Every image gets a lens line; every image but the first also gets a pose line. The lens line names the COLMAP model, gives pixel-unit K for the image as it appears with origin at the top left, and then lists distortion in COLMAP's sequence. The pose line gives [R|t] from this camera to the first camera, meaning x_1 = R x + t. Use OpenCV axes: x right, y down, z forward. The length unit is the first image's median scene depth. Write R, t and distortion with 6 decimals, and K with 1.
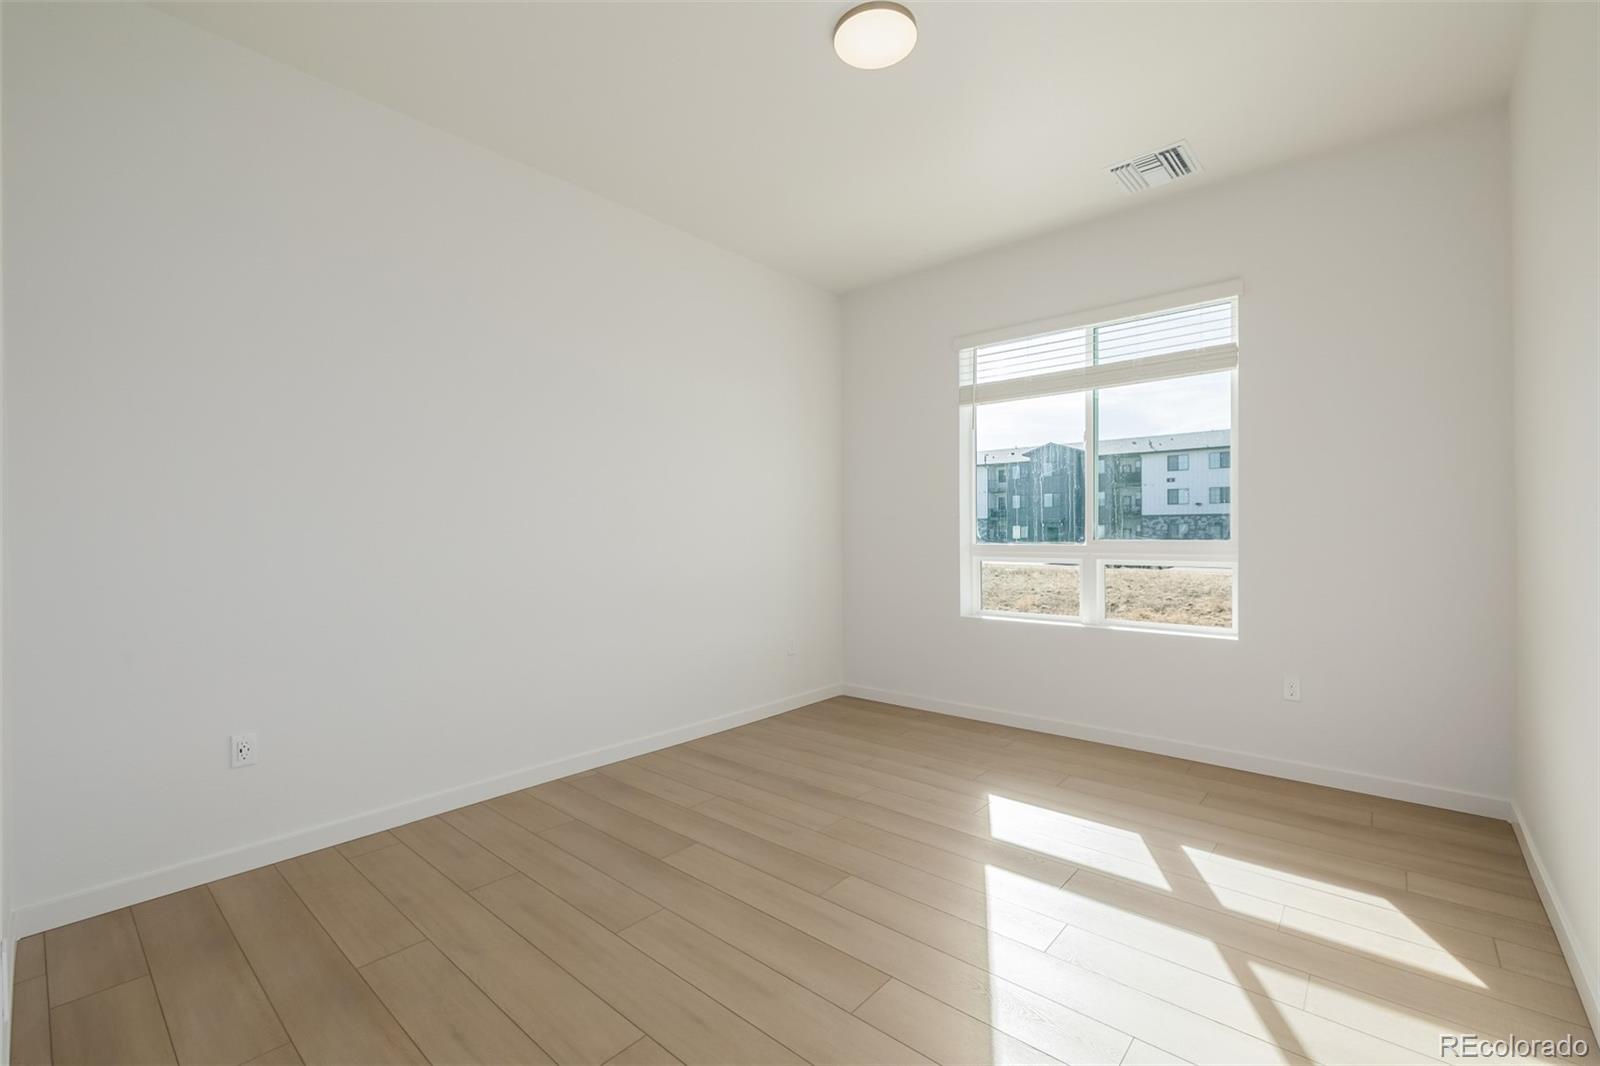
lens RADIAL K [[684.5, 0, 798.8], [0, 684.5, 524.7], [0, 0, 1]] dist [0.002228, 0.000915]
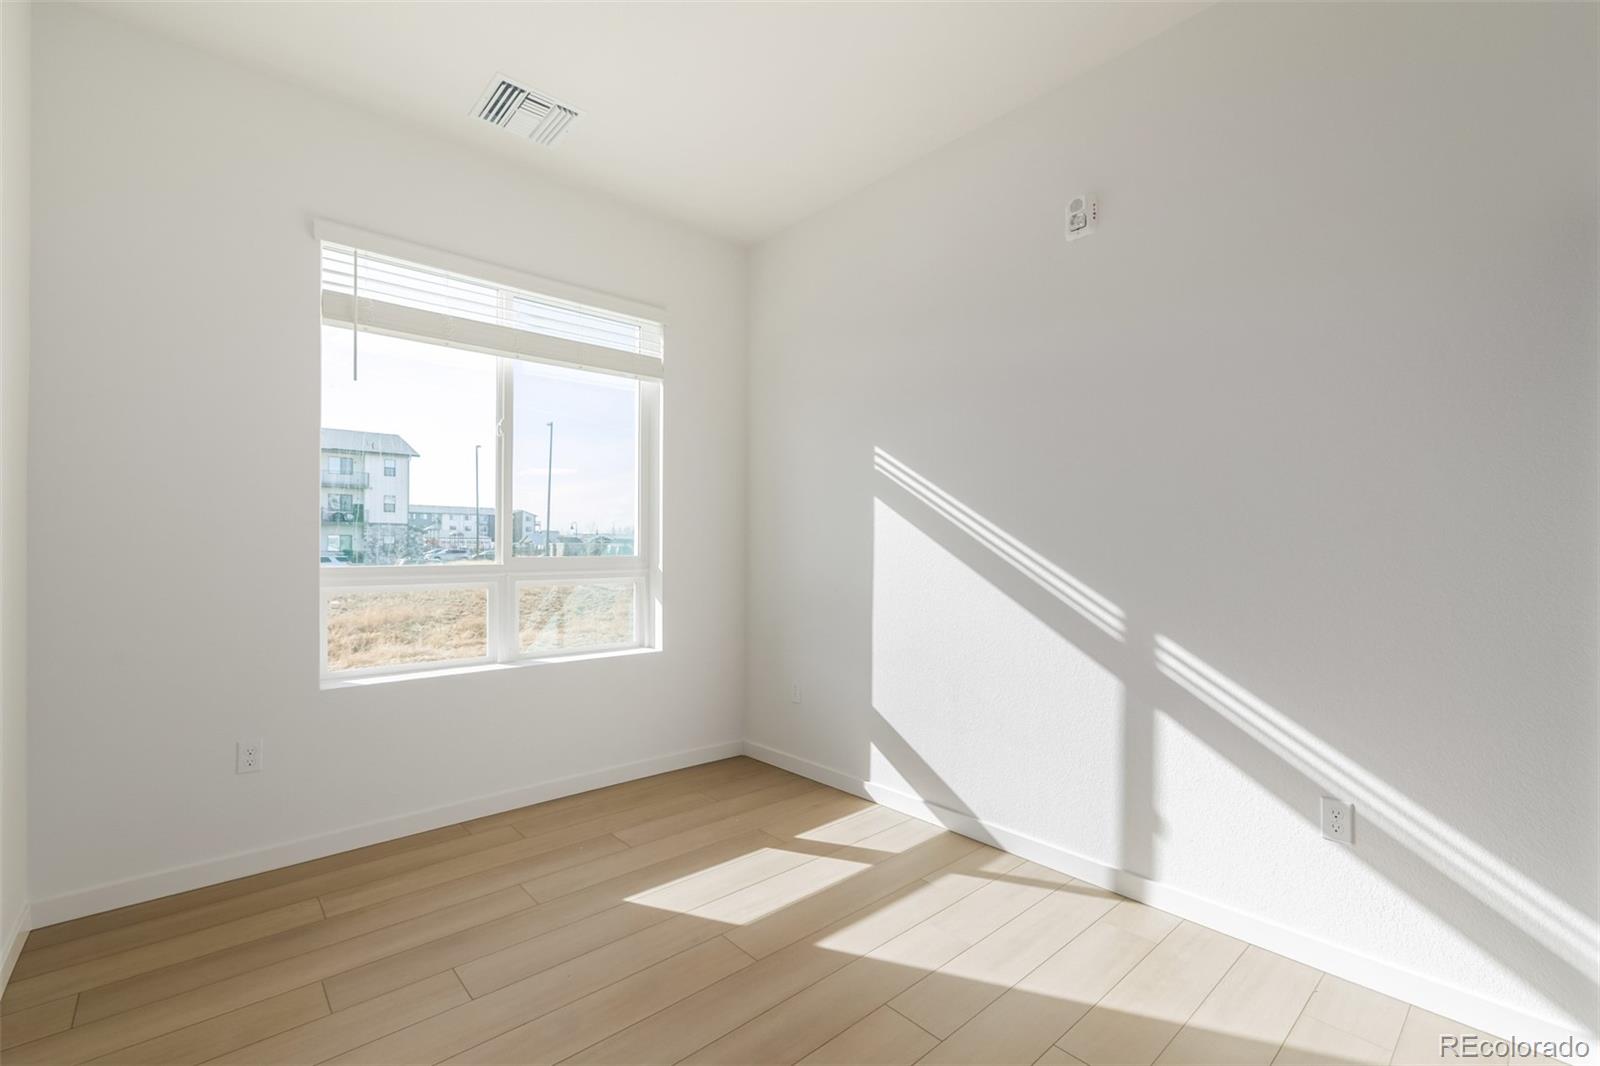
lens RADIAL K [[756.3, 0, 804.6], [0, 756.3, 551.0], [0, 0, 1]] dist [0.002043, -0.000234]
pose [[0.106749, -0.008151, 0.994253, -0.397924], [-0.019113, 0.999765, 0.010248, 0.005960], [-0.994102, -0.020098, 0.106568, 0.571794]]
